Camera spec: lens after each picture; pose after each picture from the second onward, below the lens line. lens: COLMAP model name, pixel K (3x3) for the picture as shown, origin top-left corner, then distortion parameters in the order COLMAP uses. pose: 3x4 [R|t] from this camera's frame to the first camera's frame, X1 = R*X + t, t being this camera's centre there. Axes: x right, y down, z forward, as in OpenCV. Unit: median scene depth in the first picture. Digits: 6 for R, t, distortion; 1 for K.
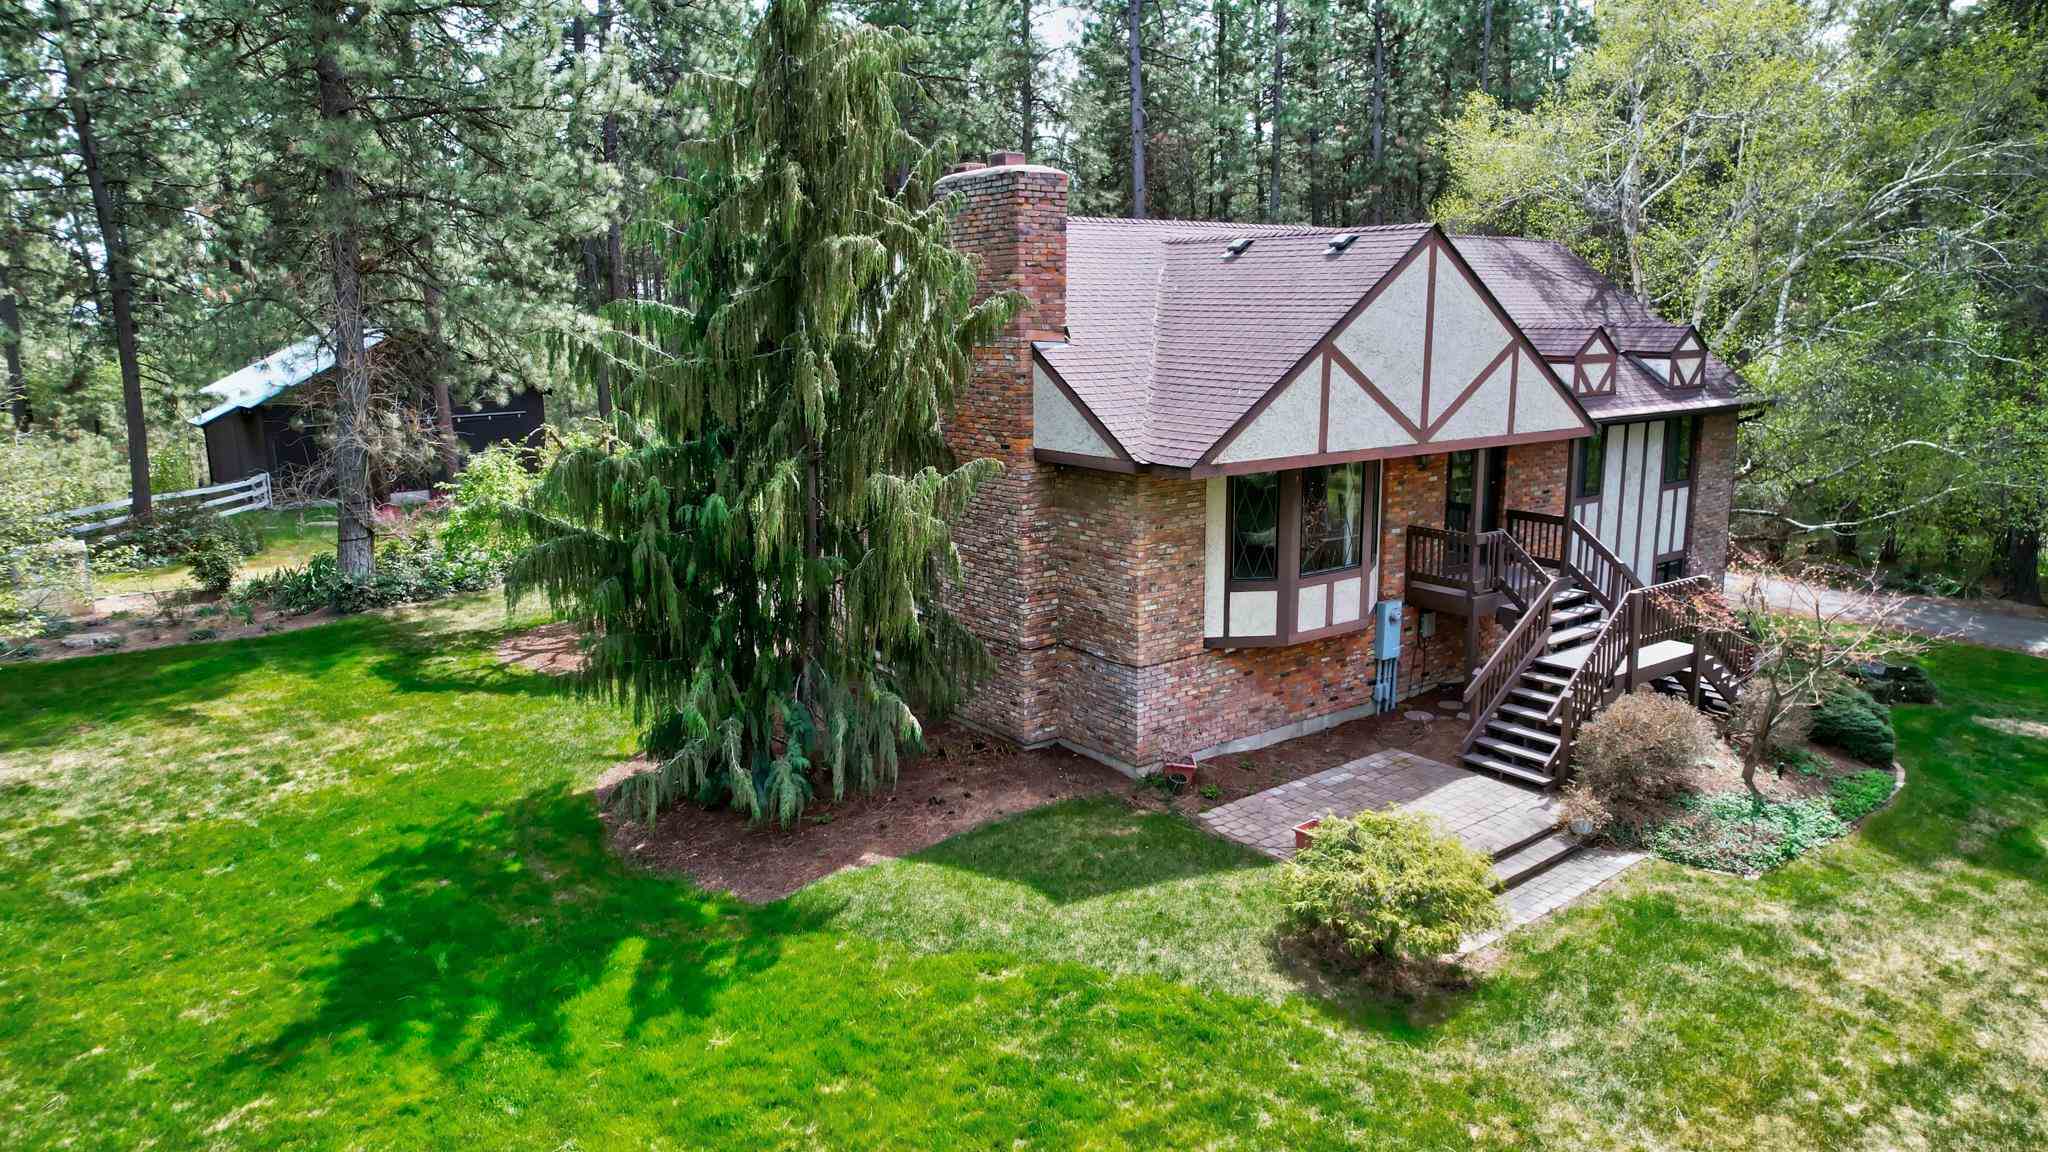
lens RADIAL K [[1349.9, 0, 1017.9], [0, 1349.9, 585.7], [0, 0, 1]] dist [-0.098869, 0.095093]
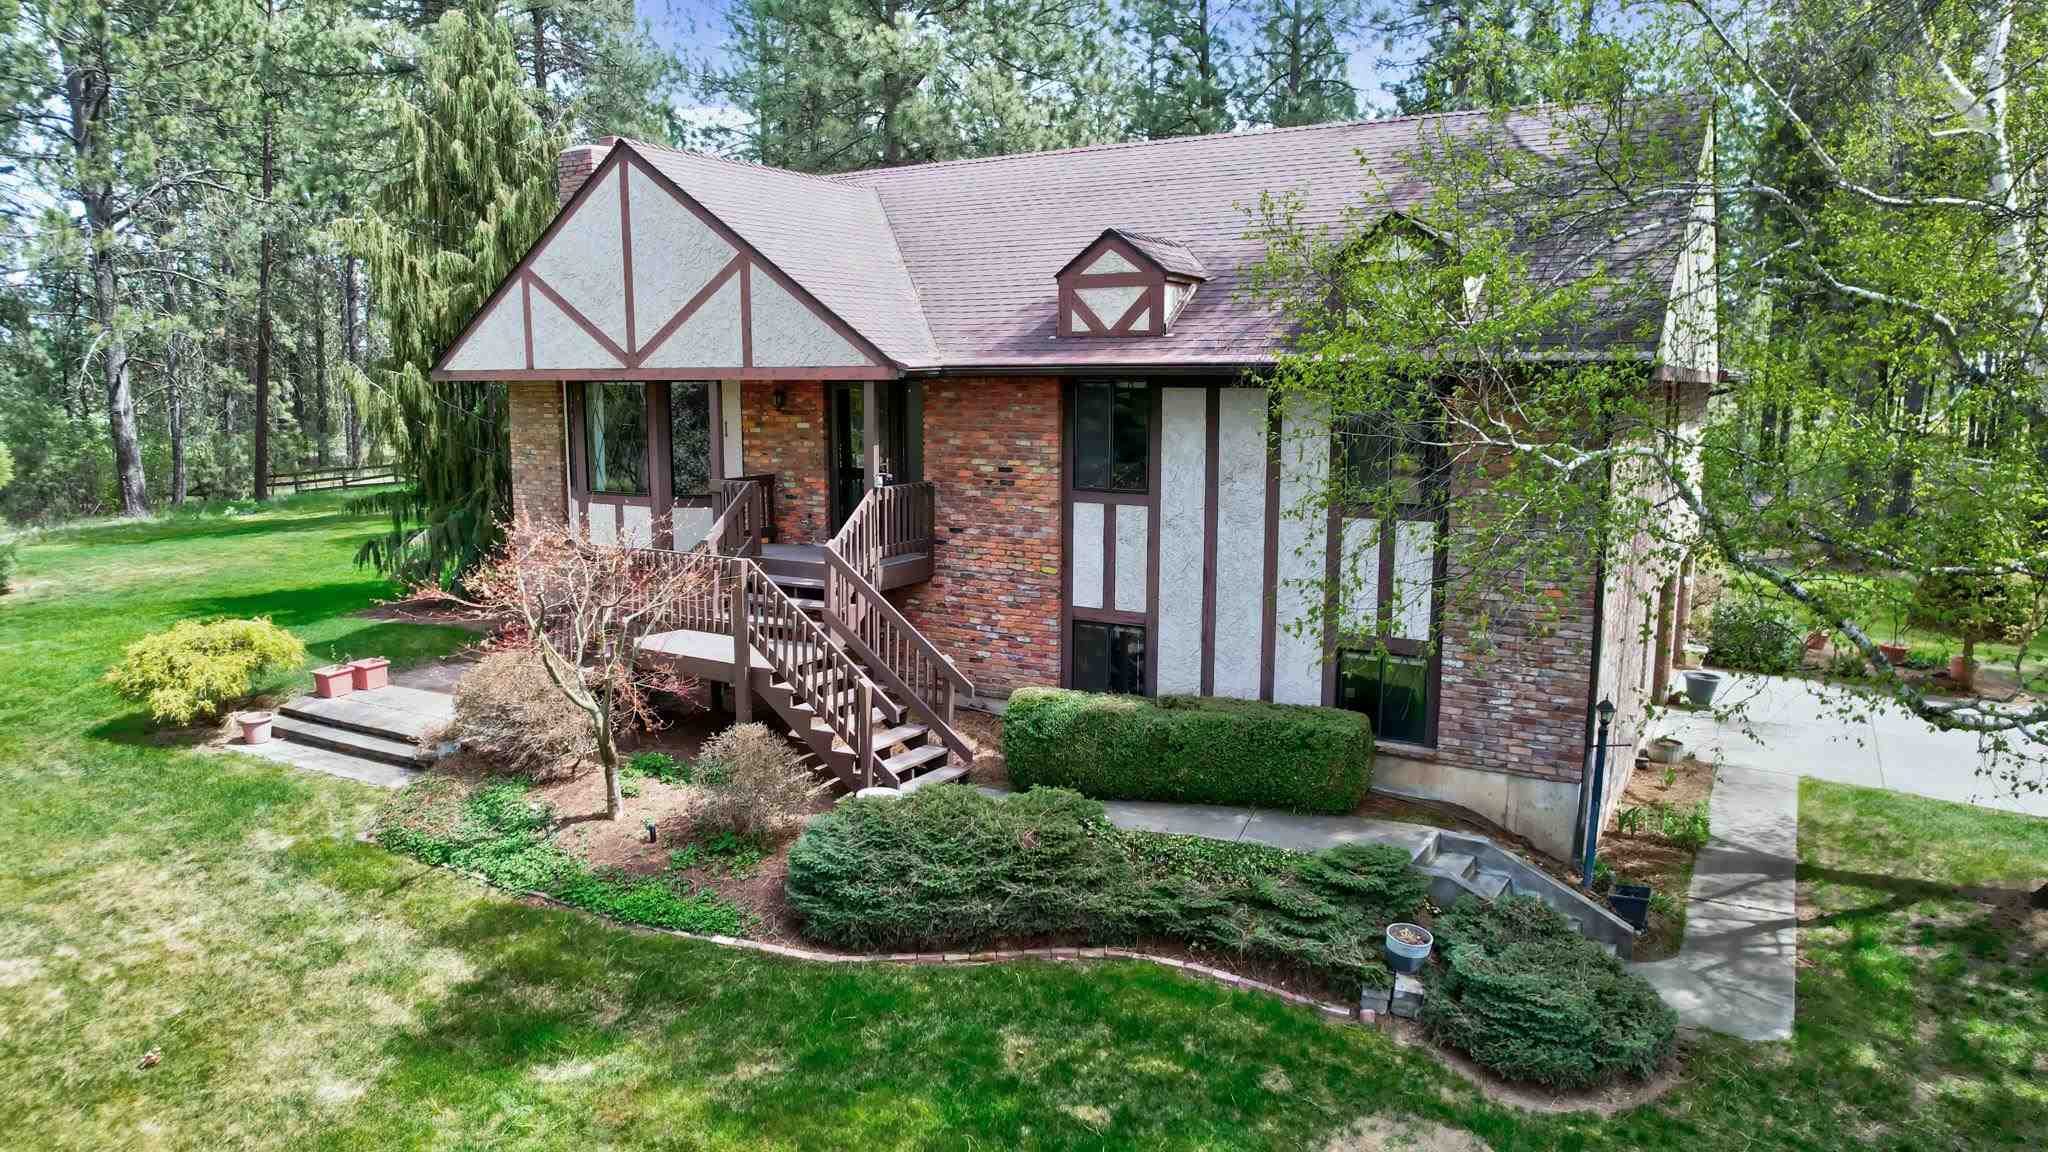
lens RADIAL K [[1349.9, 0, 1017.9], [0, 1349.9, 585.7], [0, 0, 1]] dist [-0.098869, 0.095093]
pose [[0.364203, 0.151468, -0.918920, 1.308405], [-0.194101, 0.977364, 0.084171, -0.088251], [0.910868, 0.147708, 0.385359, 0.903674]]
